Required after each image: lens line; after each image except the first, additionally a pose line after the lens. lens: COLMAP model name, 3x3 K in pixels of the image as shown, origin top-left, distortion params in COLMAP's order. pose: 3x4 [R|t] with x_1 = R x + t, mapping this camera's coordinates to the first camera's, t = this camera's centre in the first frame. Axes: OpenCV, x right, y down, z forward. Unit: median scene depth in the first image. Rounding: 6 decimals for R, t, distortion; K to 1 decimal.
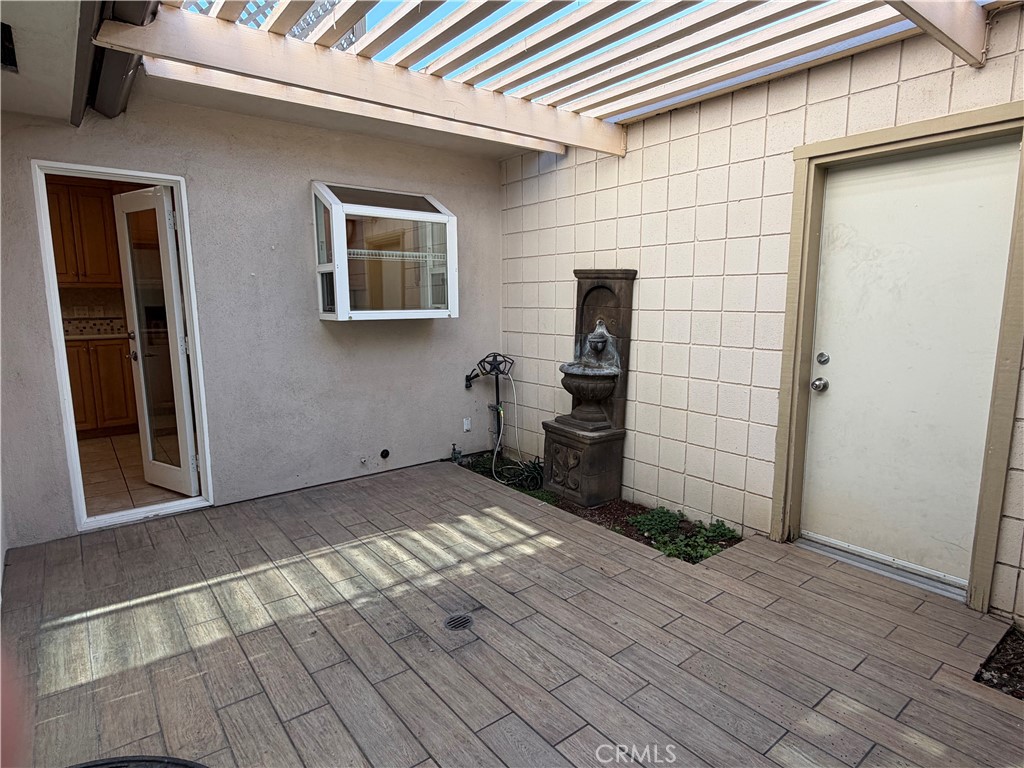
lens RADIAL K [[567.6, 0, 513.5], [0, 567.6, 384.3], [0, 0, 1]] dist [0.000676, 0.001915]
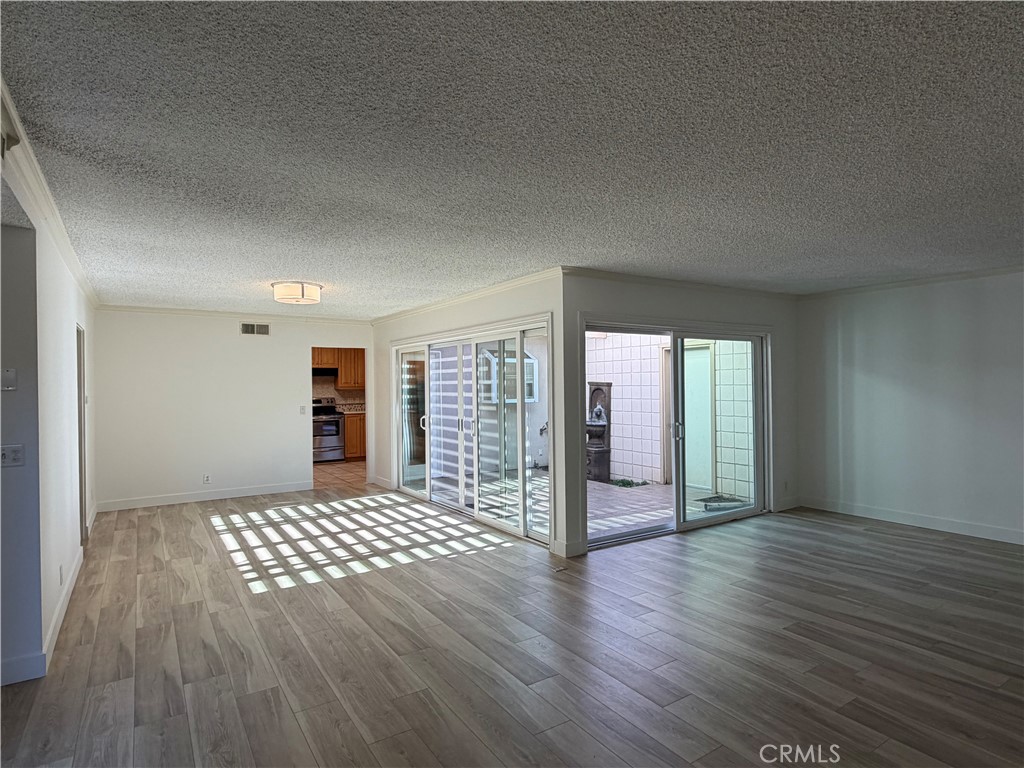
lens RADIAL K [[567.6, 0, 512.9], [0, 567.6, 382.9], [0, 0, 1]] dist [0.000676, 0.001915]
pose [[0.996672, -0.007466, -0.081174, -0.013372], [-0.005243, 0.987864, -0.155230, 0.187624], [0.081348, 0.155139, 0.984538, -1.475439]]
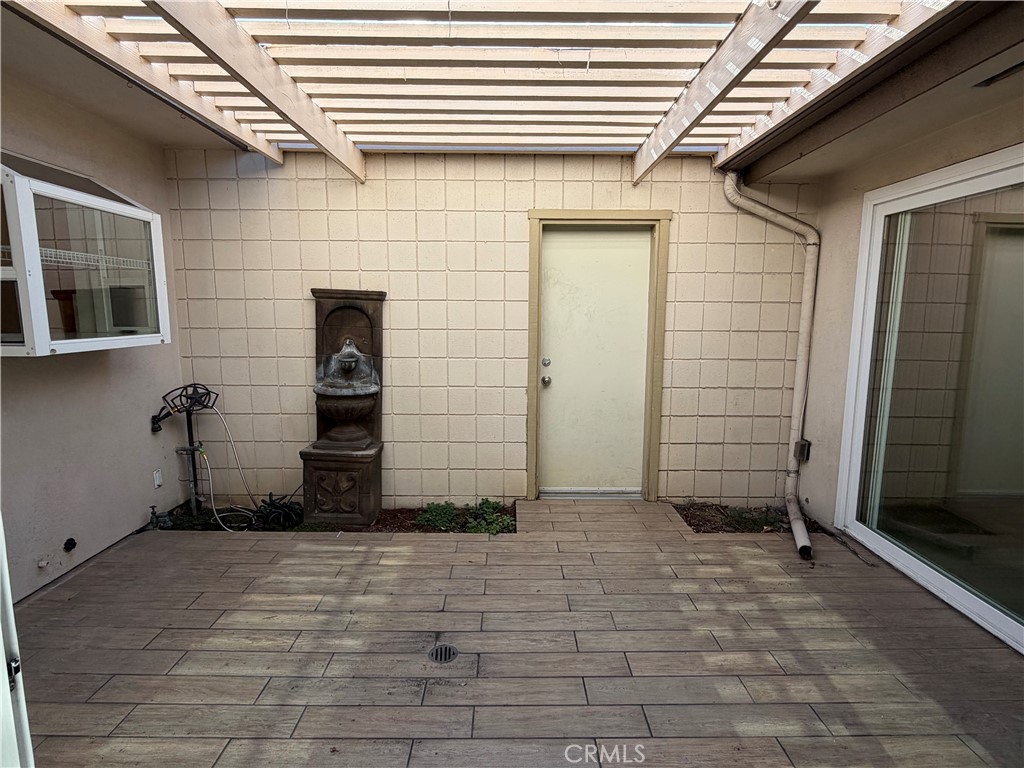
lens RADIAL K [[545.8, 0, 505.9], [0, 545.8, 387.0], [0, 0, 1]] dist [0.003905, -0.000557]
pose [[0.619783, -0.104945, 0.777725, -0.460671], [0.110839, 0.992790, 0.045636, -0.045537], [-0.776907, 0.057918, 0.626946, 0.189610]]
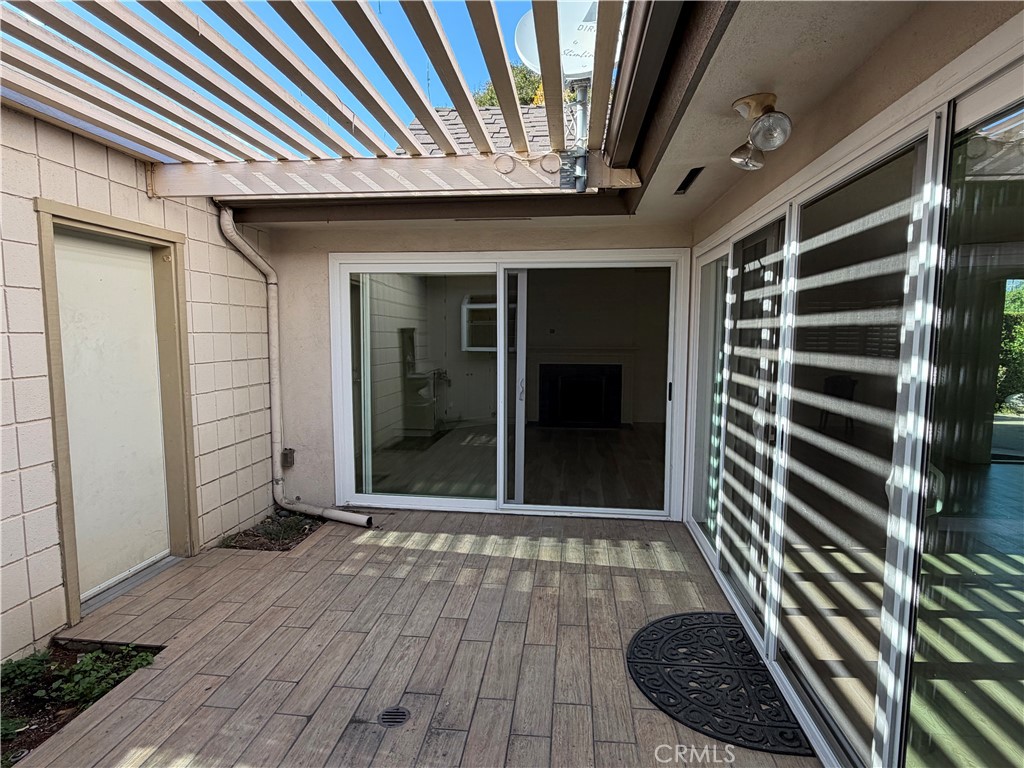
lens RADIAL K [[567.6, 0, 504.6], [0, 567.6, 385.8], [0, 0, 1]] dist [0.000676, 0.001915]
pose [[-0.704373, -0.066166, 0.706740, -0.537188], [0.106514, 0.974521, 0.197393, -0.170014], [-0.701793, 0.214316, -0.679378, 0.888980]]
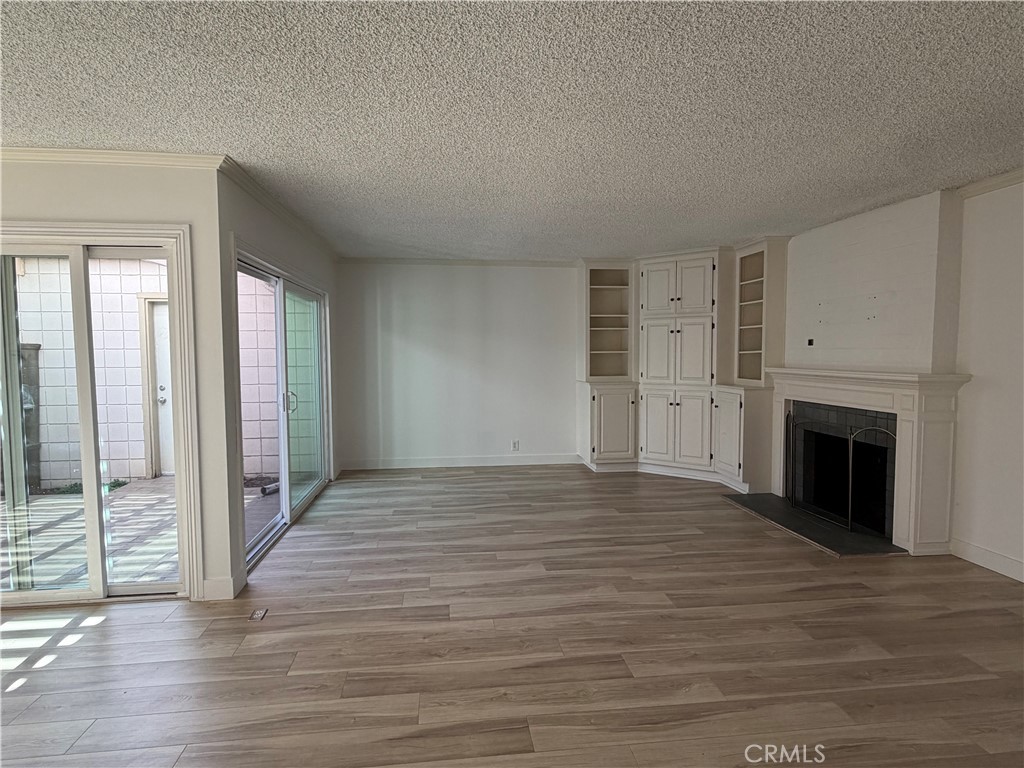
lens RADIAL K [[567.6, 0, 507.3], [0, 567.6, 386.3], [0, 0, 1]] dist [0.000676, 0.001915]
pose [[0.517996, -0.050862, 0.853869, -0.498178], [0.130254, 0.991279, -0.019971, 0.130225], [-0.845407, 0.121565, 0.520104, -0.993067]]
